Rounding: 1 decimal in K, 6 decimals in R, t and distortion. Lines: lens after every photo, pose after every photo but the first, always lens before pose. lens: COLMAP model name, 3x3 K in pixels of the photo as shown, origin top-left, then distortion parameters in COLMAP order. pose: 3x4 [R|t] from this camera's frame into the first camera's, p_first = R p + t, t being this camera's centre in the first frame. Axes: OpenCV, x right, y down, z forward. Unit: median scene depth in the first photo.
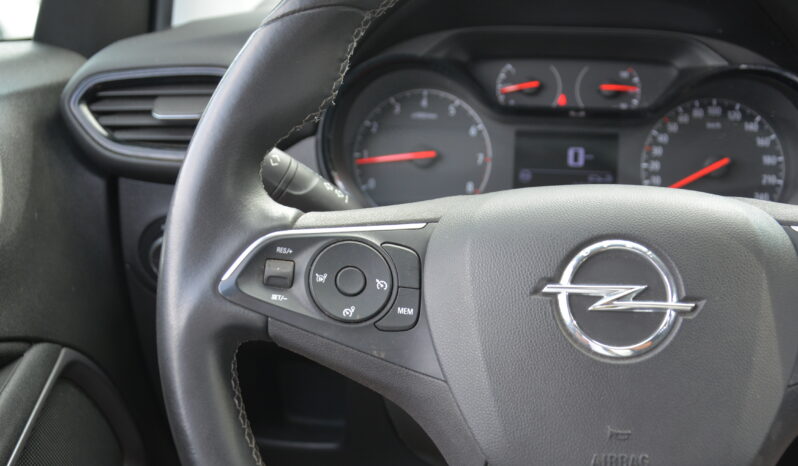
lens RADIAL K [[931.9, 0, 399.0], [0, 931.9, 233.0], [0, 0, 1]] dist [-0.053764, -0.013132]
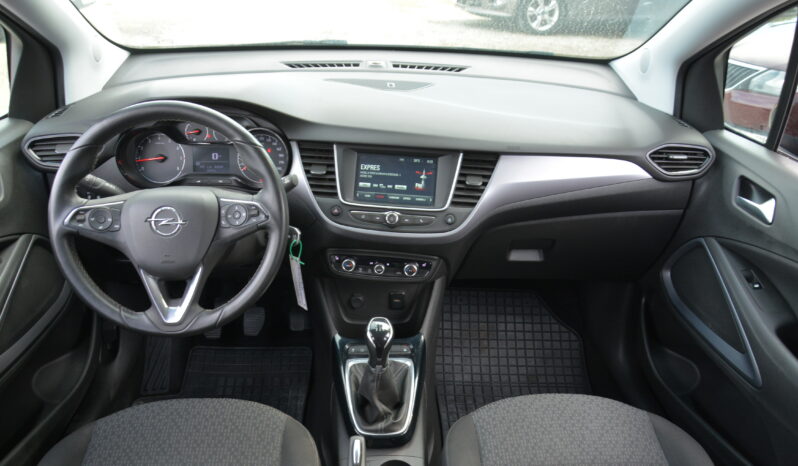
lens RADIAL K [[611.4, 0, 390.4], [0, 611.4, 235.9], [0, 0, 1]] dist [-0.025954, -0.000075]
pose [[0.990816, -0.058941, 0.121695, 0.511456], [0.032922, 0.978067, 0.205672, -0.222988], [-0.131148, -0.199777, 0.971025, -0.996239]]
